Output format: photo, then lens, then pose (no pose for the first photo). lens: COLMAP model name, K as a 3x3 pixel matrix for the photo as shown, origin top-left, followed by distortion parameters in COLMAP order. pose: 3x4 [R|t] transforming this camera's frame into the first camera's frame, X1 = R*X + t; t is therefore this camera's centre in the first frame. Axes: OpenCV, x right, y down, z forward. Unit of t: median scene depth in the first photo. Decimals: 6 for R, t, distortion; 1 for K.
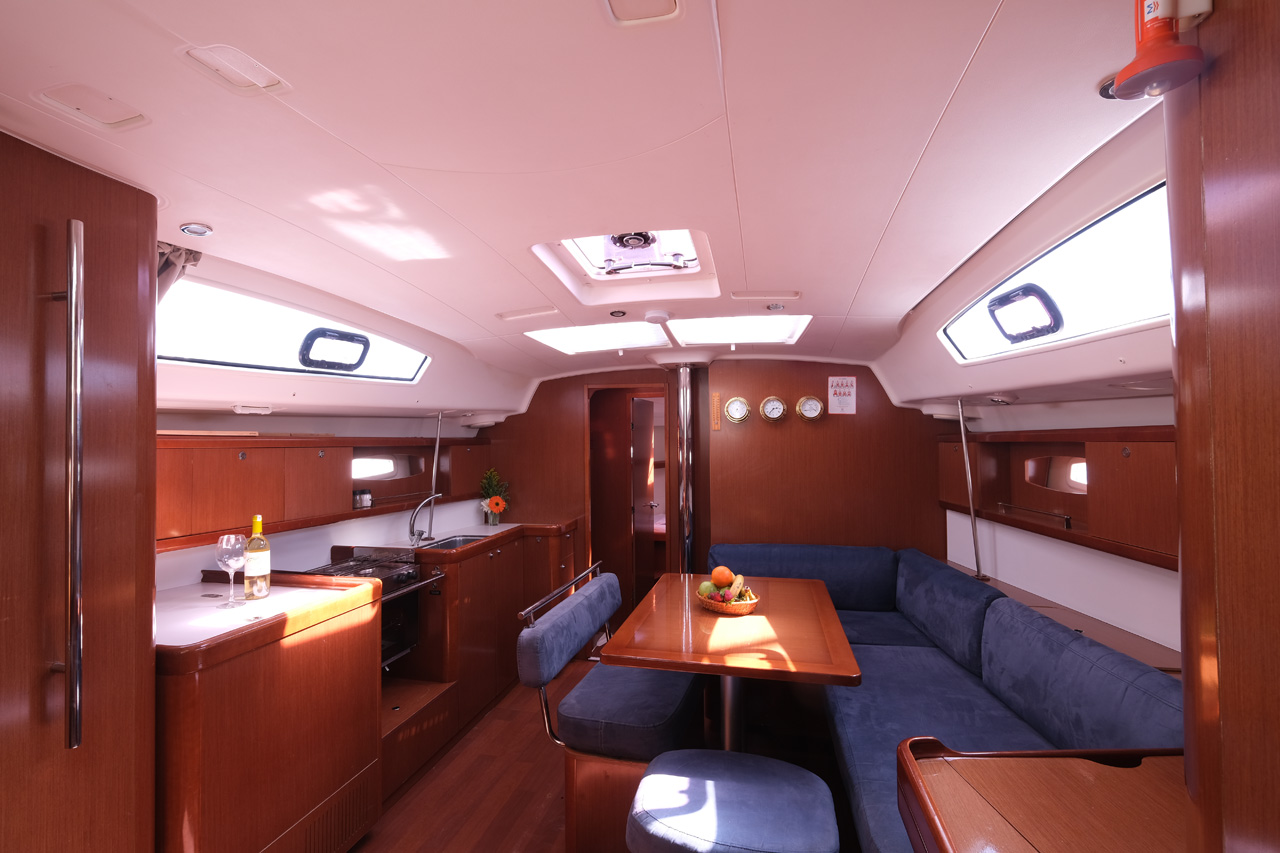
lens RADIAL K [[584.1, 0, 640.0], [0, 584.1, 426.5], [0, 0, 1]] dist [-0.000818, -0.000165]
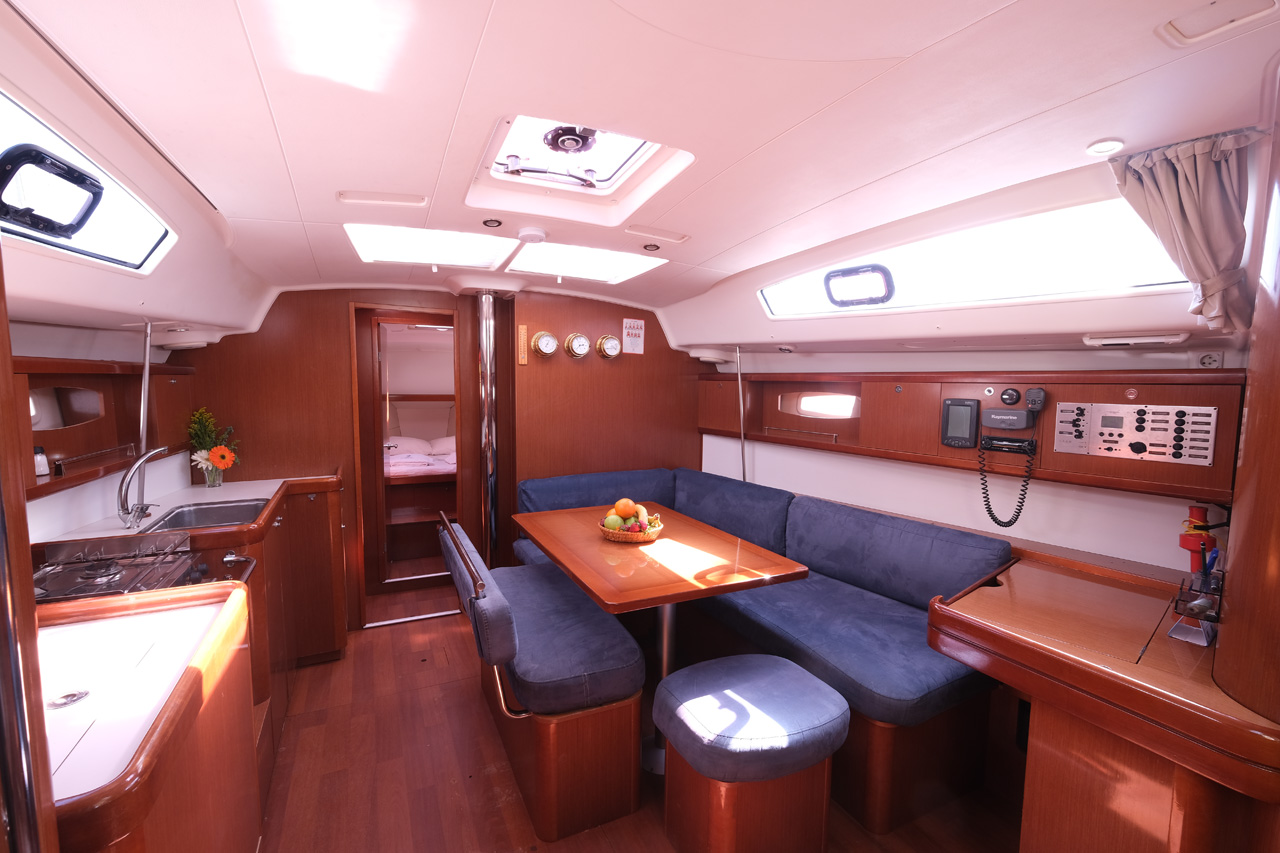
lens RADIAL K [[547.2, 0, 640.0], [0, 547.2, 426.5], [0, 0, 1]] dist [0.003274, 0.000495]
pose [[0.780873, -0.038085, 0.623528, -0.316602], [-0.033302, 0.994183, 0.102431, 0.010014], [-0.623801, -0.100750, 0.775062, 0.182334]]
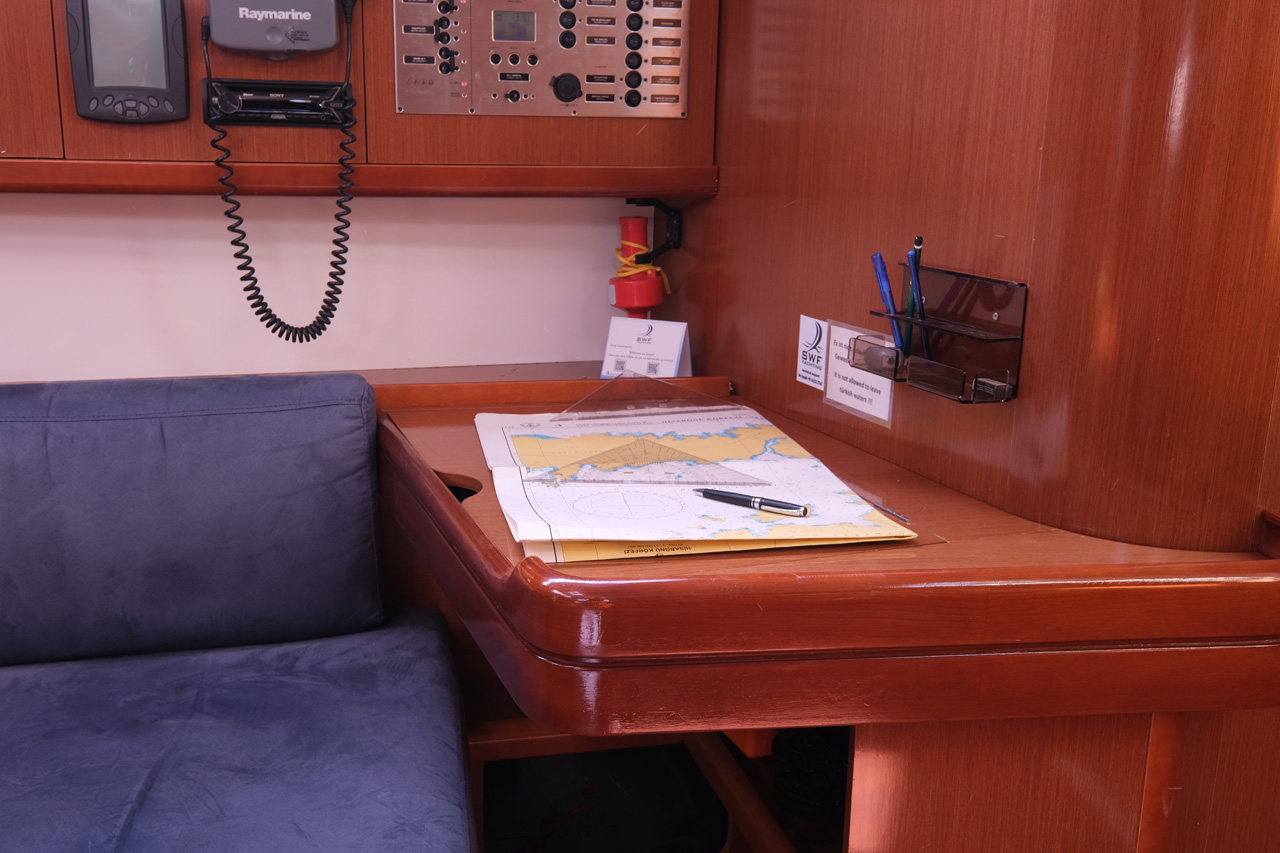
lens RADIAL K [[1251.4, 0, 640.0], [0, 1251.4, 426.5], [0, 0, 1]] dist [0.000765, -0.005349]
pose [[-0.324368, -0.222808, 0.919316, -0.110091], [-0.046994, 0.974459, 0.219592, 0.094325], [-0.944763, 0.028026, -0.326554, 0.446861]]
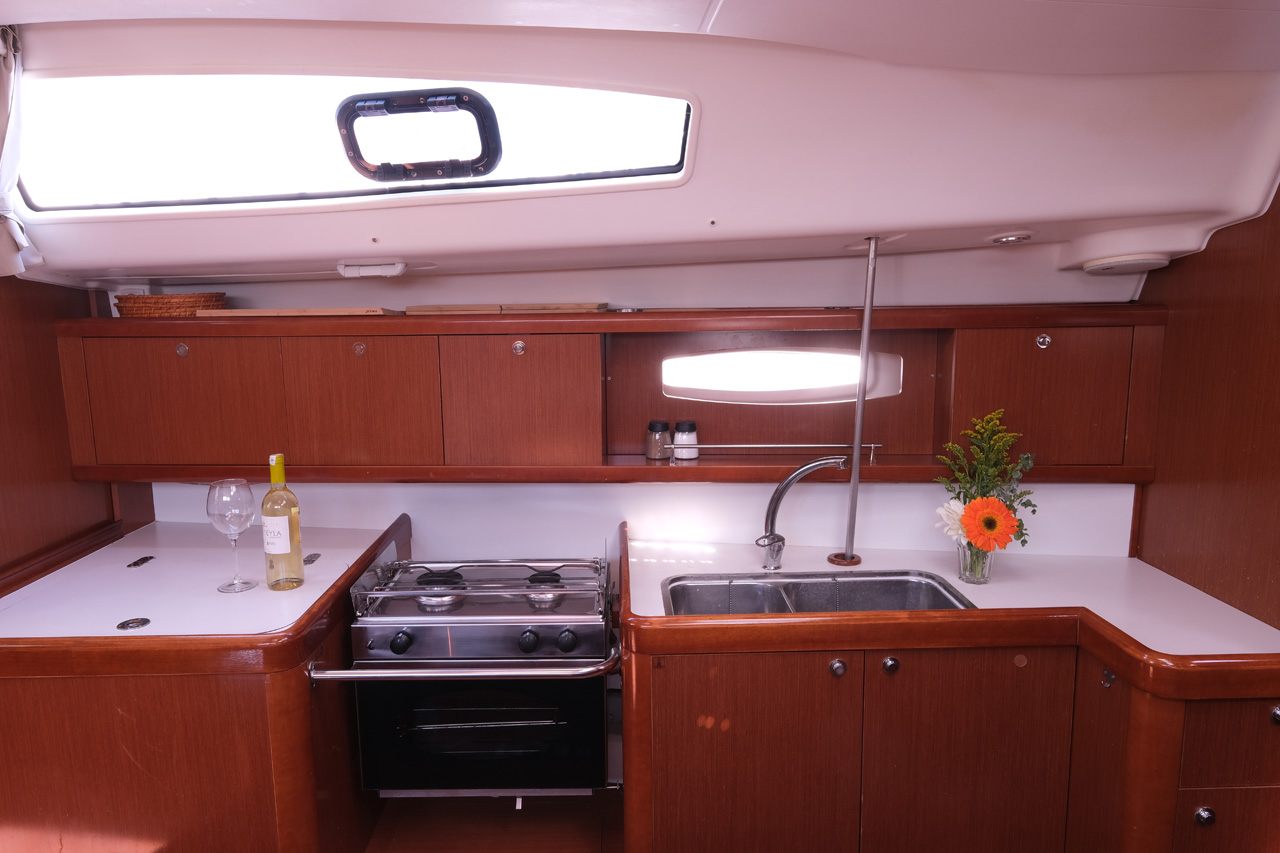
lens RADIAL K [[851.0, 0, 640.0], [0, 851.0, 426.5], [0, 0, 1]] dist [0.000695, 0.000569]
pose [[0.225795, 0.152423, -0.962177, 0.172632], [0.040558, 0.985357, 0.165613, -0.003574], [0.973330, -0.076418, 0.216307, 0.770081]]
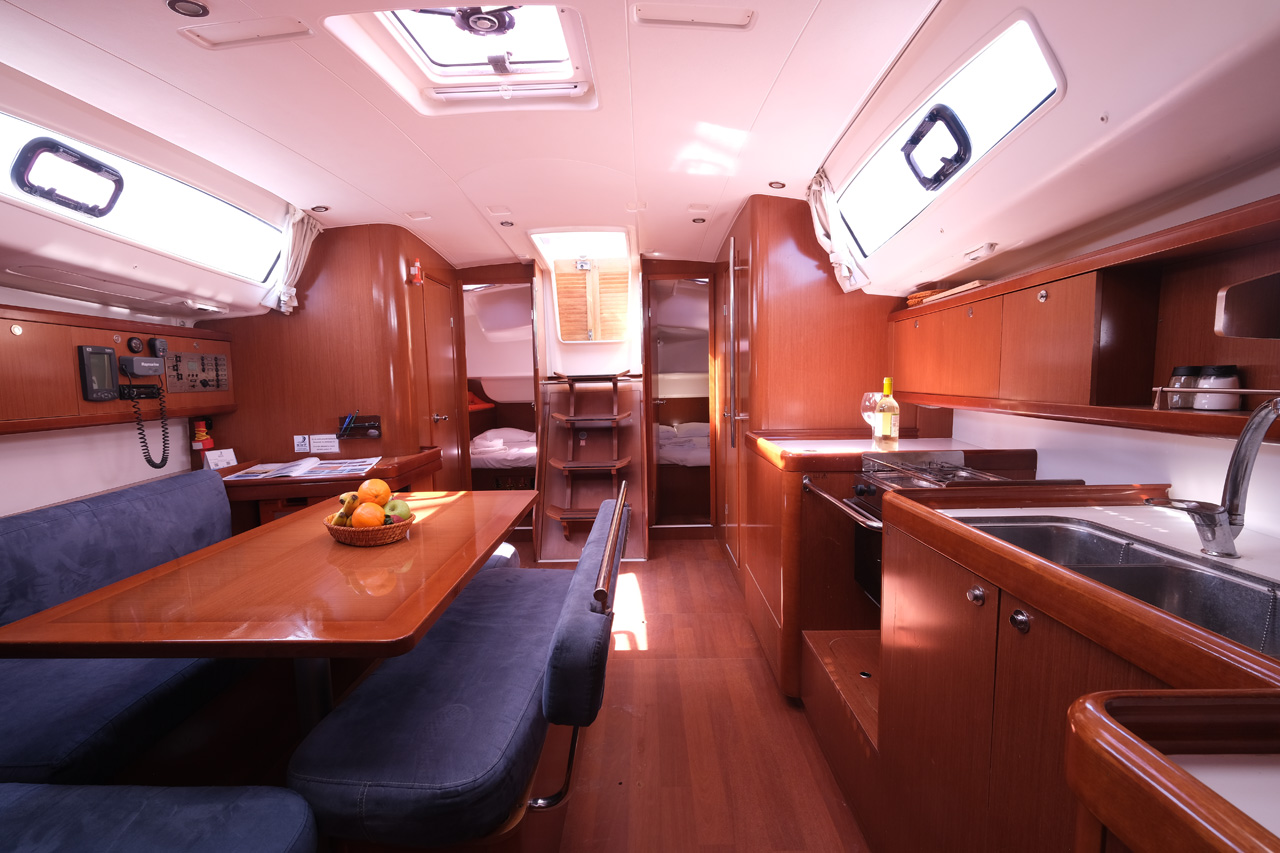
lens RADIAL K [[547.2, 0, 640.0], [0, 547.2, 426.5], [0, 0, 1]] dist [0.003274, 0.000495]
pose [[-0.978596, 0.047679, -0.200193, -0.031144], [0.035974, 0.997446, 0.061705, 0.108006], [0.202624, 0.053182, -0.977811, 1.211067]]
